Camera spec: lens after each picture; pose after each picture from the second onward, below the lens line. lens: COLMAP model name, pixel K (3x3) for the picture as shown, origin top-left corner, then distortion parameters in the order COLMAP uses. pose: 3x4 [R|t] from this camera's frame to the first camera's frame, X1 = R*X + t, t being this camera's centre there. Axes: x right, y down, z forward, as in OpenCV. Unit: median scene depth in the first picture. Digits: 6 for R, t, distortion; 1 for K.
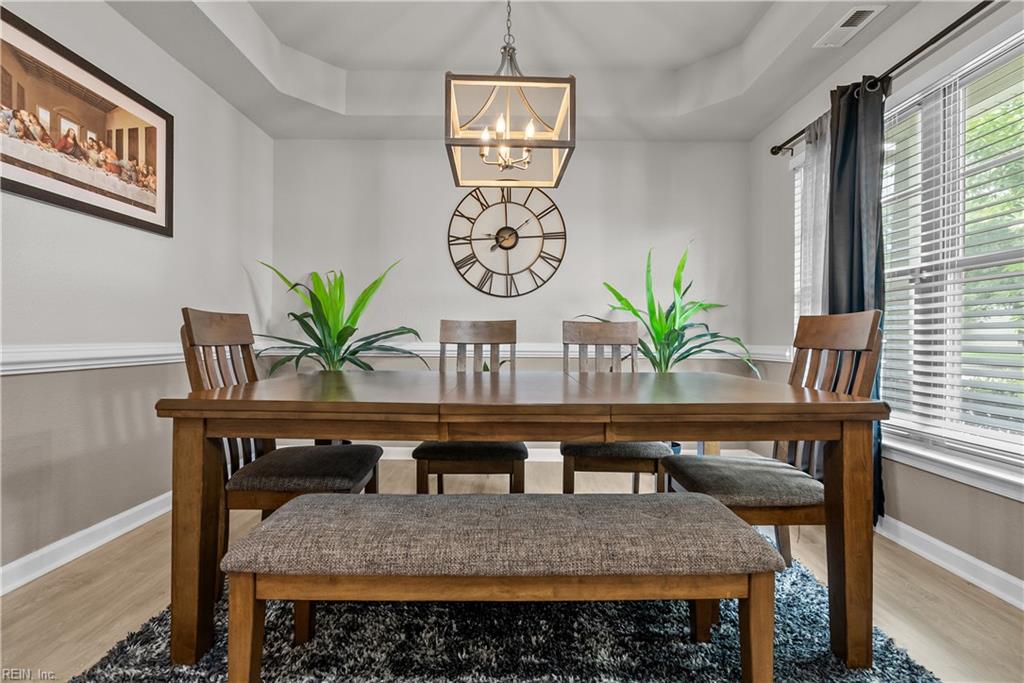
lens RADIAL K [[463.7, 0, 512.5], [0, 463.7, 338.0], [0, 0, 1]] dist [-0.008030, 0.001007]
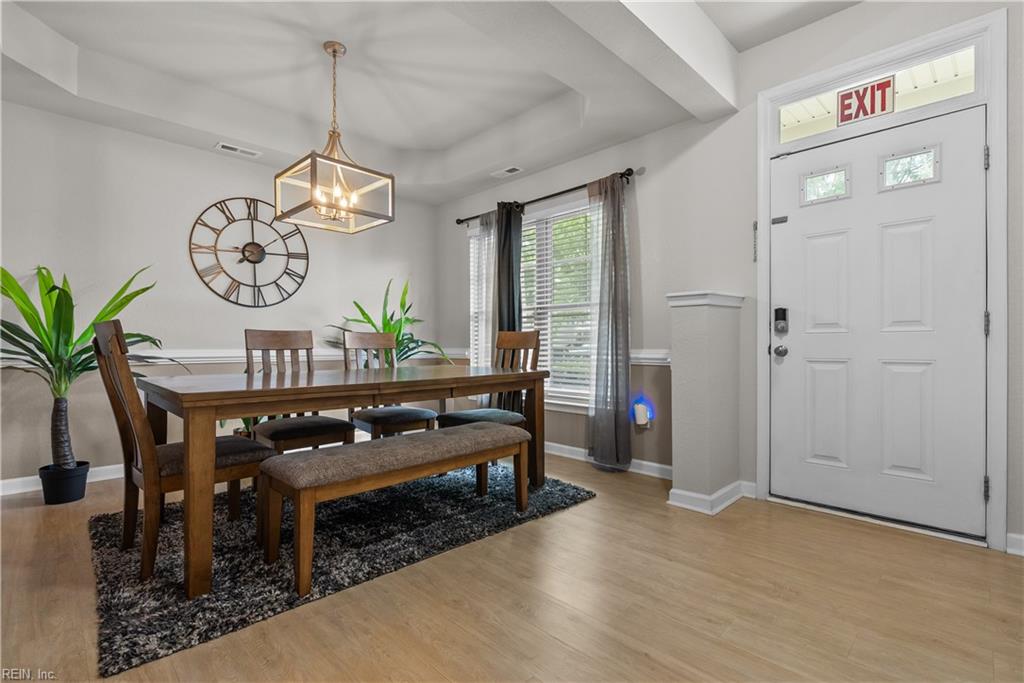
lens RADIAL K [[471.6, 0, 504.1], [0, 471.6, 344.4], [0, 0, 1]] dist [-0.001664, 0.000288]
pose [[0.716546, -0.008335, 0.697490, -0.475883], [0.006022, 0.999965, 0.005763, -0.004183], [-0.697514, 0.000071, 0.716571, -0.263261]]
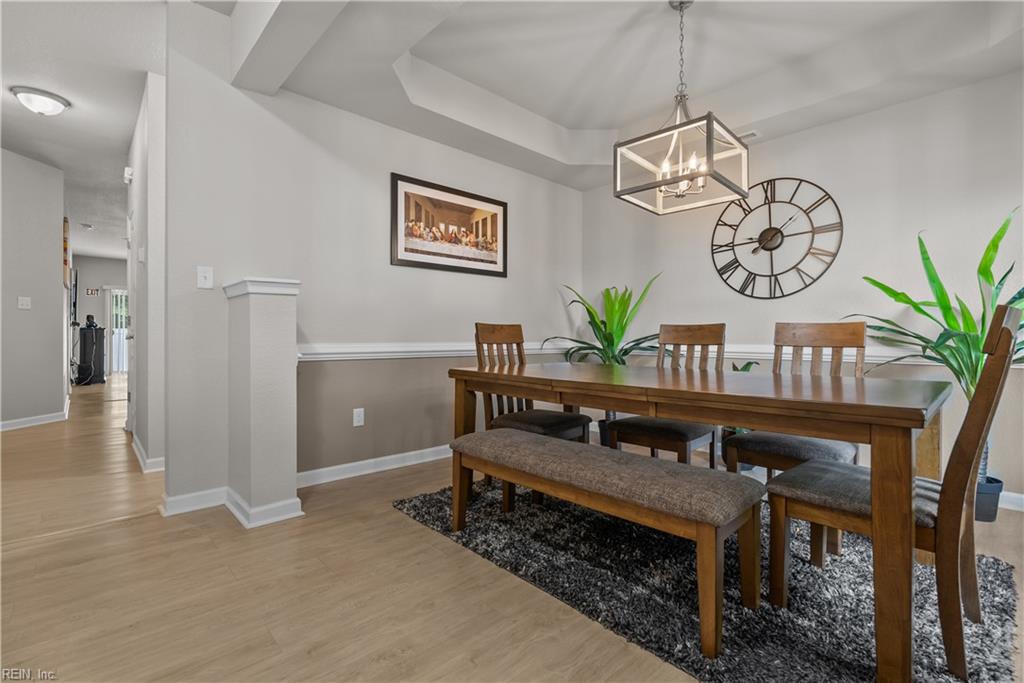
lens RADIAL K [[463.7, 0, 512.5], [0, 463.7, 338.0], [0, 0, 1]] dist [-0.008030, 0.001007]
pose [[0.690109, -0.000790, -0.723705, 0.420215], [-0.002539, 0.999991, -0.003514, 0.000894], [0.723701, 0.004263, 0.690100, -0.102311]]
